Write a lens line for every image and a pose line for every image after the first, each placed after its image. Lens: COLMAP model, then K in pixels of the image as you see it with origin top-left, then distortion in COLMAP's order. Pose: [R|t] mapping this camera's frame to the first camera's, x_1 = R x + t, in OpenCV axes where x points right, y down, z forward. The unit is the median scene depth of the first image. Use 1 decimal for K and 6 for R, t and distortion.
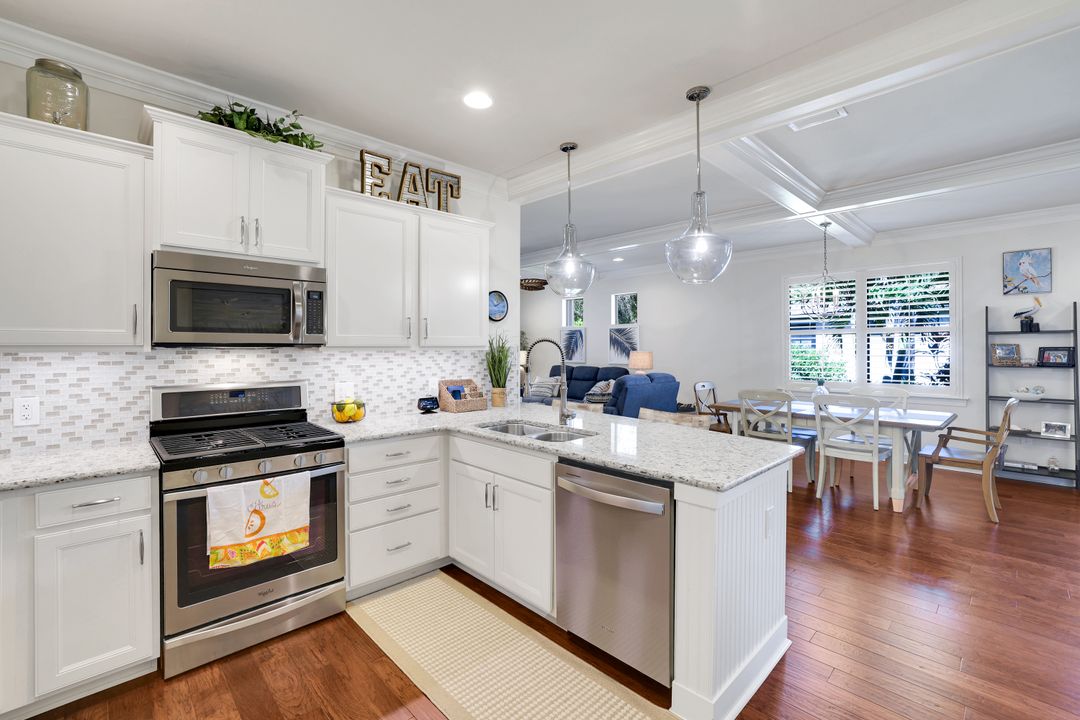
lens RADIAL K [[492.0, 0, 536.2], [0, 492.0, 352.1], [0, 0, 1]] dist [-0.044743, 0.018020]
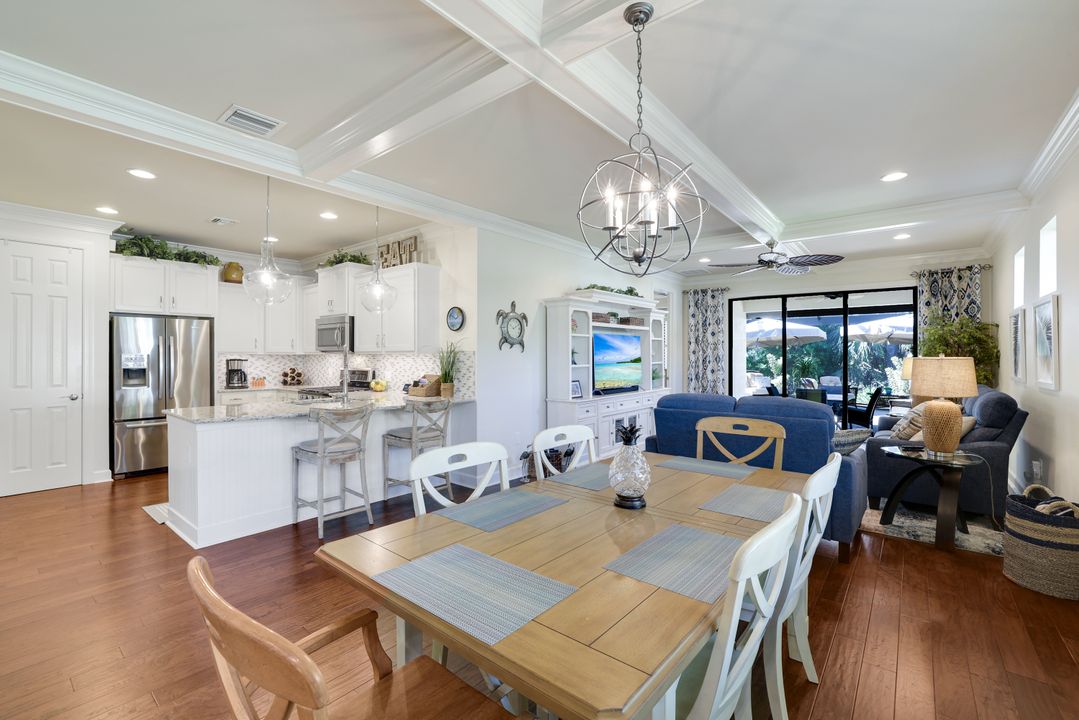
lens RADIAL K [[460.6, 0, 523.8], [0, 460.6, 352.6], [0, 0, 1]] dist [-0.063417, 0.017778]
pose [[0.092794, -0.005315, -0.995671, 0.919778], [-0.002524, 0.999981, -0.005573, -0.000099], [0.995682, 0.003031, 0.092779, 0.891437]]
